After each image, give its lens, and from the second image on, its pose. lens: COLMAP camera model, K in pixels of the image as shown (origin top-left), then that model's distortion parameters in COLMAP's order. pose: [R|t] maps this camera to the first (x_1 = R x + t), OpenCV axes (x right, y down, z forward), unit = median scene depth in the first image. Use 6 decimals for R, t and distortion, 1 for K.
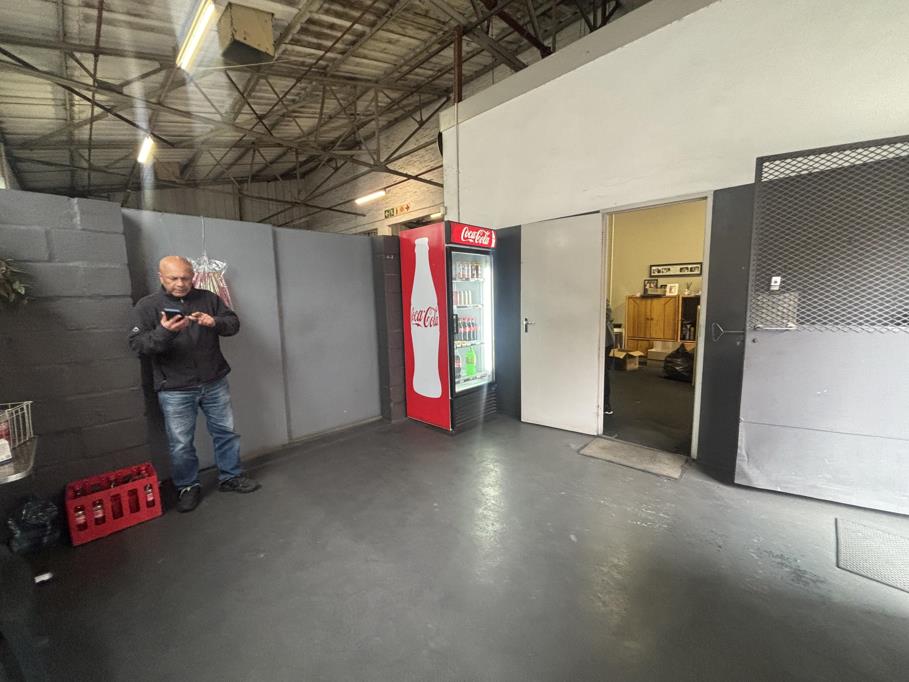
lens RADIAL K [[368.1, 0, 454.5], [0, 368.1, 341.0], [0, 0, 1]] dist [-0.000232, -0.000008]
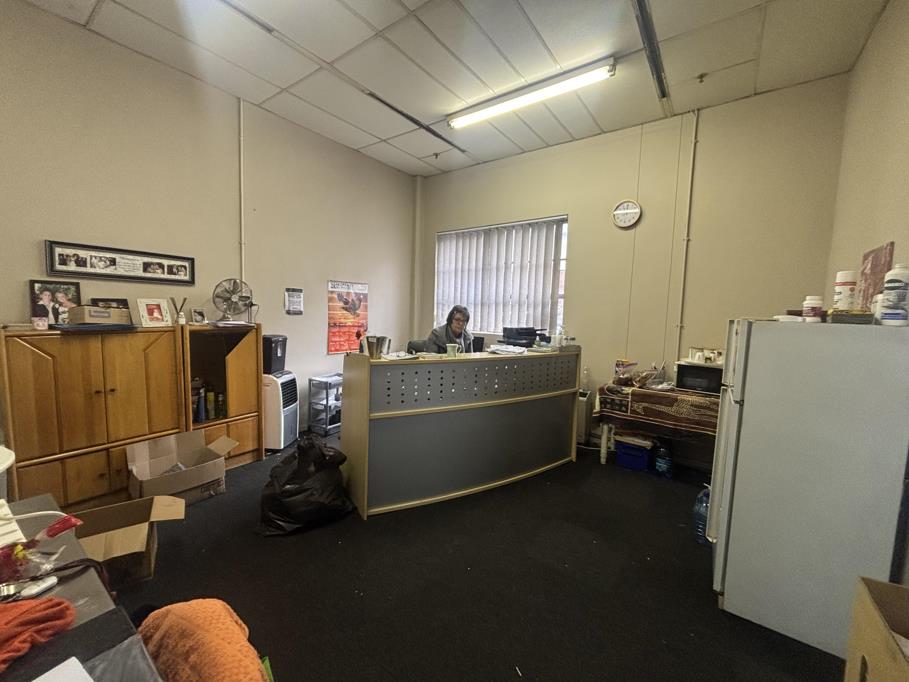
lens RADIAL K [[368.1, 0, 454.5], [0, 368.1, 341.0], [0, 0, 1]] dist [-0.000232, -0.000008]
pose [[-0.146421, -0.072192, 0.986585, 0.119094], [0.093103, 0.991901, 0.086399, -0.105732], [-0.984831, 0.104504, -0.138514, 0.682696]]
